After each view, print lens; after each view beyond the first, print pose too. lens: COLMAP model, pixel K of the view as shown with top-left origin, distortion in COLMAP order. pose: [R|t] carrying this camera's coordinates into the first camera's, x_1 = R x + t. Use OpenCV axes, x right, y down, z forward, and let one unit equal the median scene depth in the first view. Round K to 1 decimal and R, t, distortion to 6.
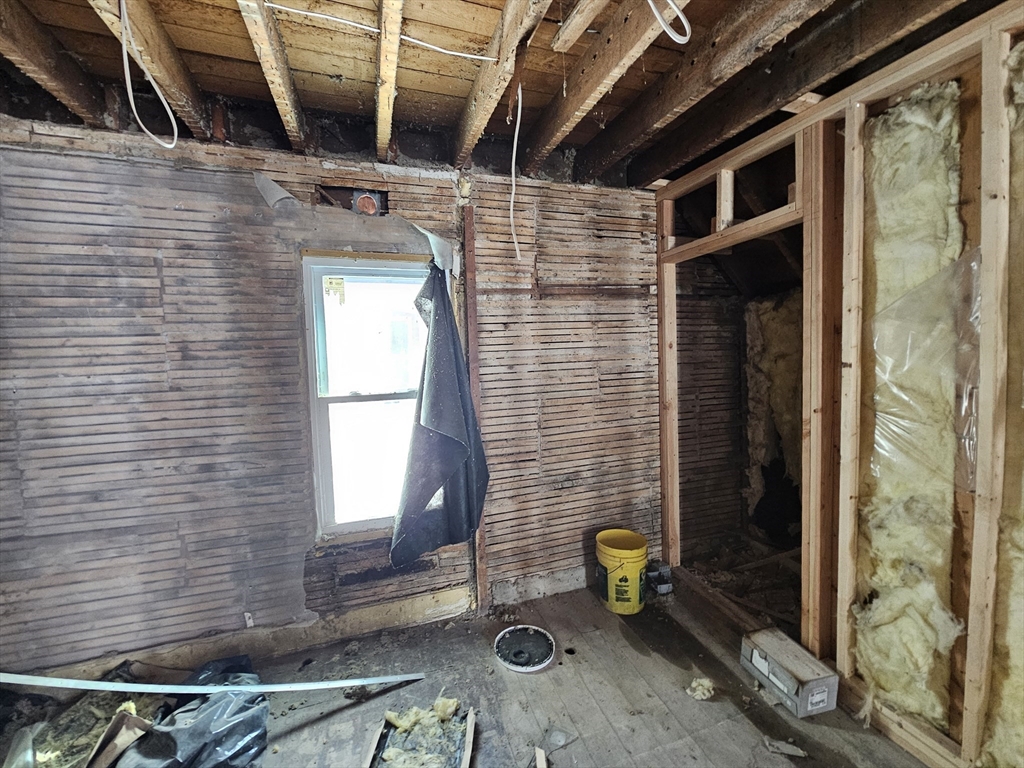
lens RADIAL K [[418.0, 0, 506.1], [0, 418.0, 382.5], [0, 0, 1]] dist [-0.002547, 0.001583]
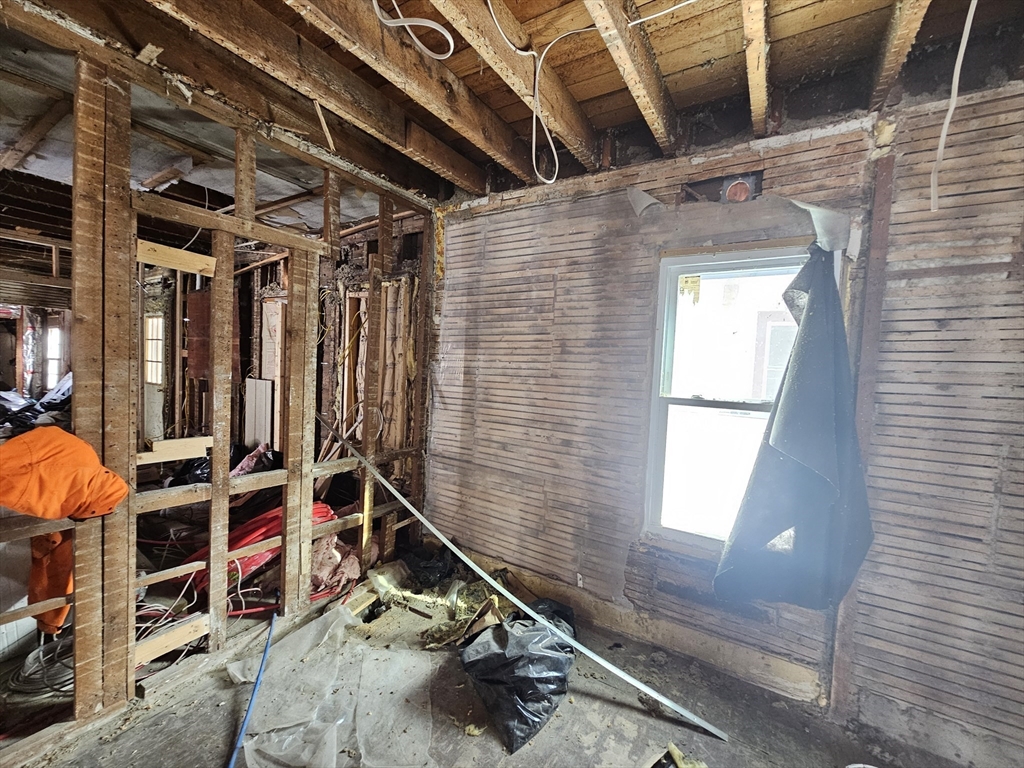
lens RADIAL K [[418.0, 0, 513.7], [0, 418.0, 385.9], [0, 0, 1]] dist [-0.002547, 0.001583]
pose [[0.636971, 0.094933, -0.765020, 0.099025], [-0.105995, 0.993748, 0.035062, 0.012098], [0.763566, 0.058755, 0.643051, 0.084236]]
